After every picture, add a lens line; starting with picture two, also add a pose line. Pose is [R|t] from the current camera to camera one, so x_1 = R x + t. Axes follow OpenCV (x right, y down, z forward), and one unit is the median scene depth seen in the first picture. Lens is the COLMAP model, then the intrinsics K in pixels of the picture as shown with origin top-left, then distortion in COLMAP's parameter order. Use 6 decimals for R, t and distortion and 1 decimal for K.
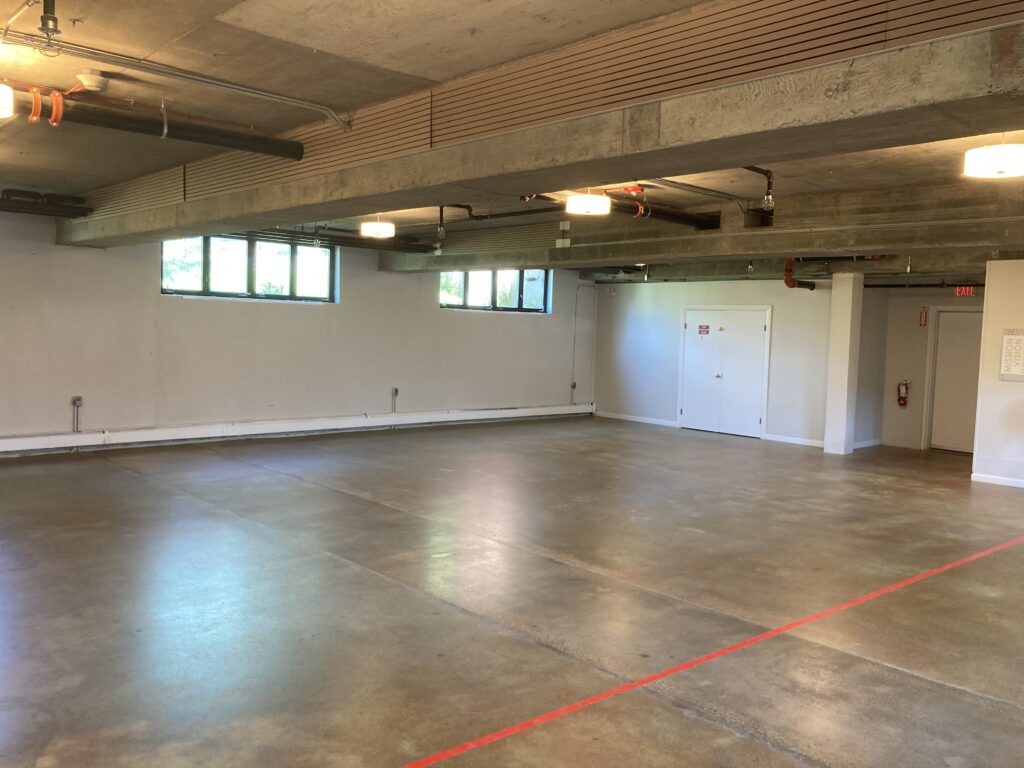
lens RADIAL K [[851.1, 0, 512.4], [0, 851.1, 384.9], [0, 0, 1]] dist [0.035872, -0.004104]
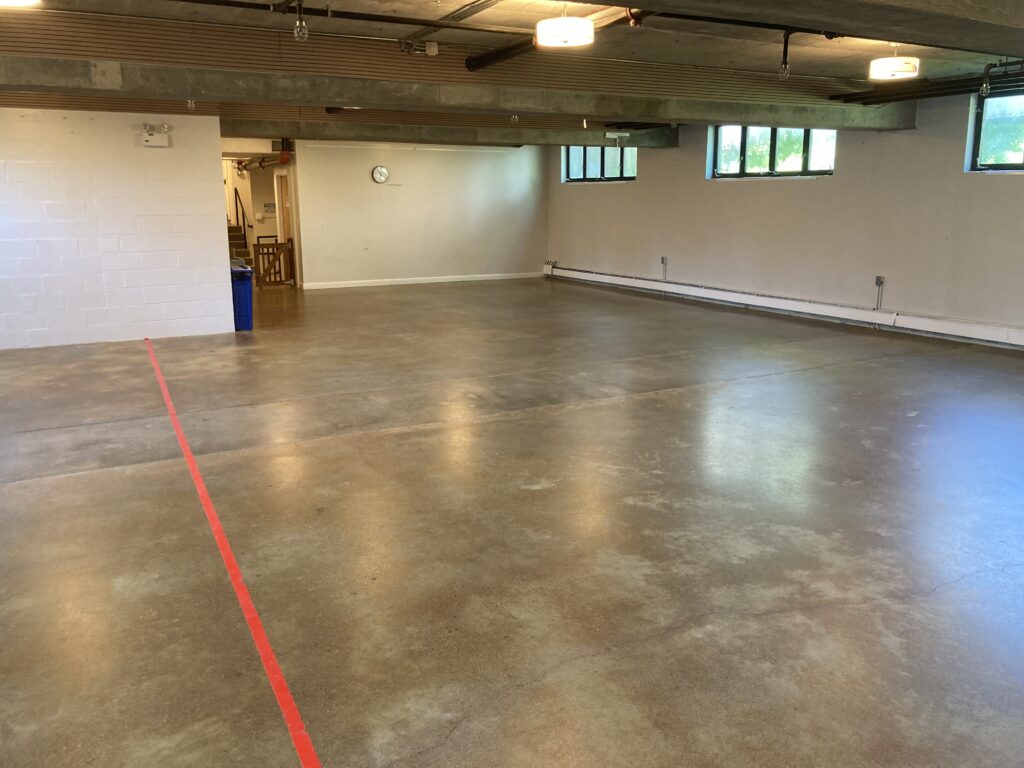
lens RADIAL K [[851.1, 0, 530.7], [0, 851.1, 357.0], [0, 0, 1]] dist [0.035872, -0.004104]
pose [[-0.239163, 0.154413, -0.958623, 0.844476], [-0.076612, 0.981195, 0.177163, -0.057868], [0.967952, 0.115813, -0.222836, 1.105268]]
